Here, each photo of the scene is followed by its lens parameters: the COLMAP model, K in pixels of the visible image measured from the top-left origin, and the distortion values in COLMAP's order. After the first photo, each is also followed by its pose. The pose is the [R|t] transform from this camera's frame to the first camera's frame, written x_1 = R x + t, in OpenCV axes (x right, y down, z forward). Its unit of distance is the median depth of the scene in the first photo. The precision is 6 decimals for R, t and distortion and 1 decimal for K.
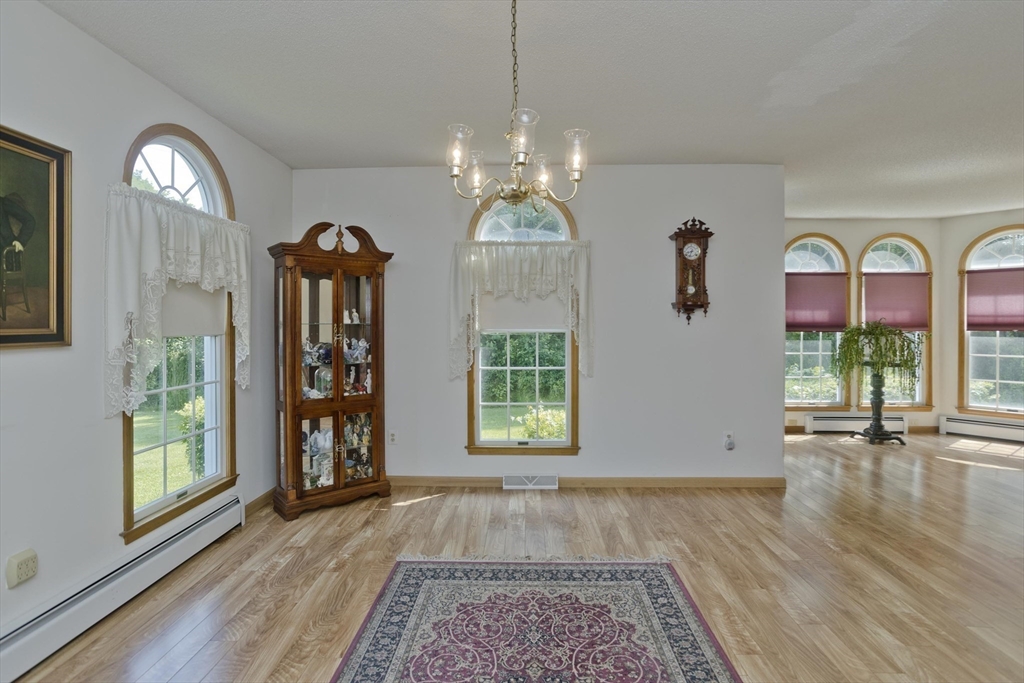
lens RADIAL K [[493.9, 0, 520.3], [0, 493.9, 324.3], [0, 0, 1]] dist [-0.049344, 0.031790]
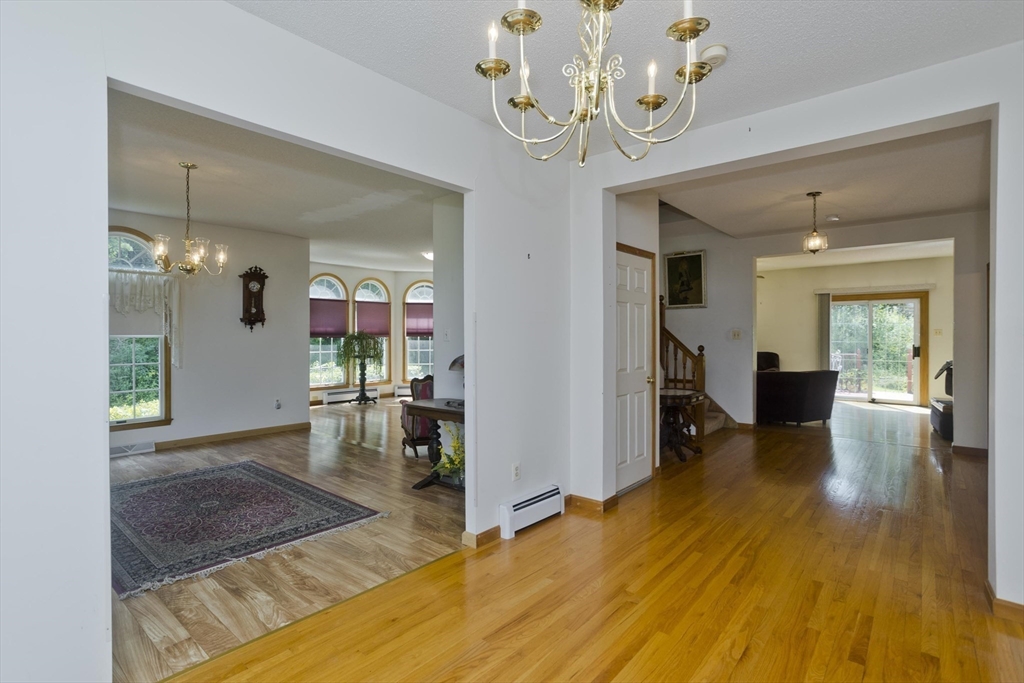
lens RADIAL K [[478.5, 0, 495.3], [0, 478.5, 336.0], [0, 0, 1]] dist [-0.045753, 0.043418]
pose [[0.645680, -0.002682, 0.763603, -0.315967], [0.000304, 0.999995, 0.003256, 0.008034], [-0.763608, -0.001870, 0.645677, -0.583962]]
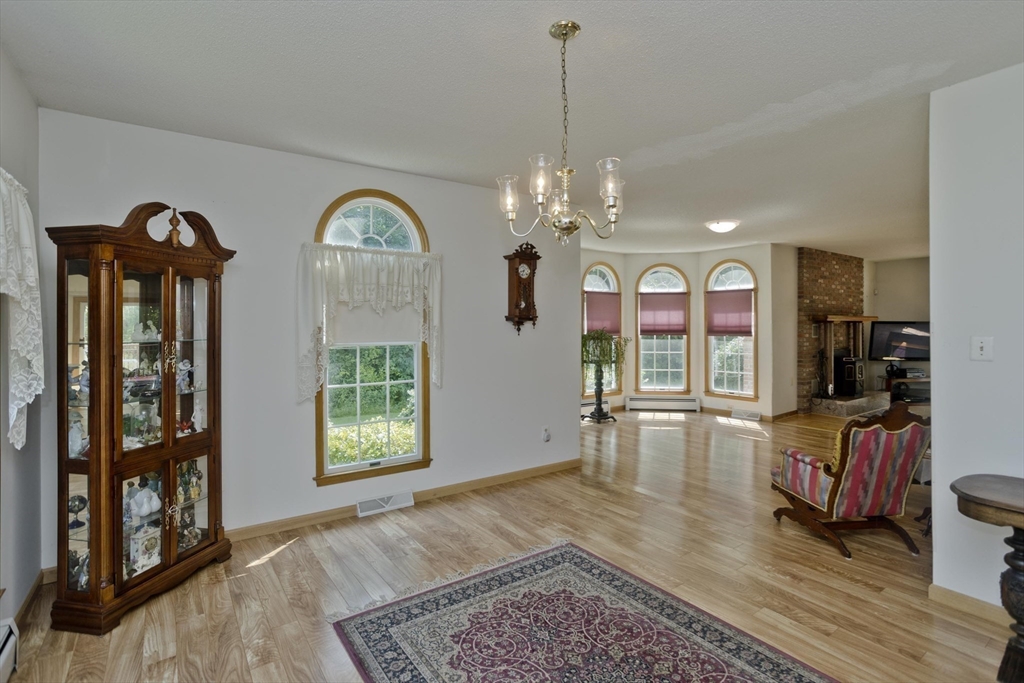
lens RADIAL K [[493.9, 0, 520.3], [0, 493.9, 324.3], [0, 0, 1]] dist [-0.049344, 0.031790]
pose [[0.803056, 0.000568, 0.595904, -0.330164], [0.003469, 0.999978, -0.005628, -0.018222], [-0.595894, 0.006587, 0.803036, 0.084484]]
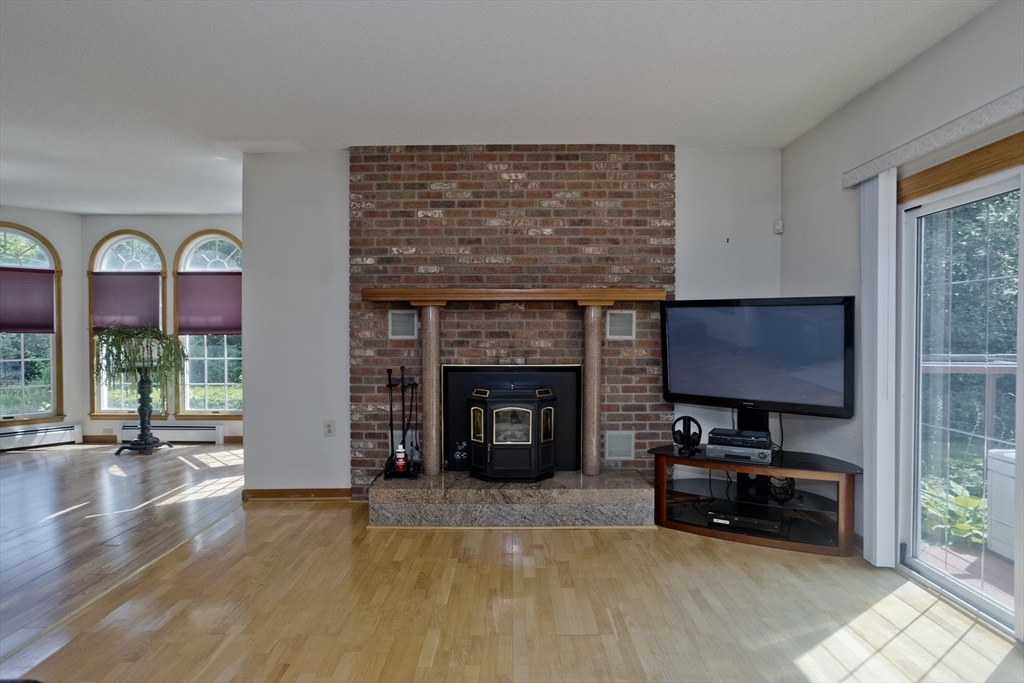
lens RADIAL K [[539.7, 0, 512.0], [0, 539.7, 341.5], [0, 0, 1]] dist [-0.055981, 0.046946]
pose [[0.999899, -0.002635, 0.013988, 2.108609], [0.002397, 0.999852, 0.017016, 0.017421], [-0.014031, -0.016981, 0.999757, -0.051012]]
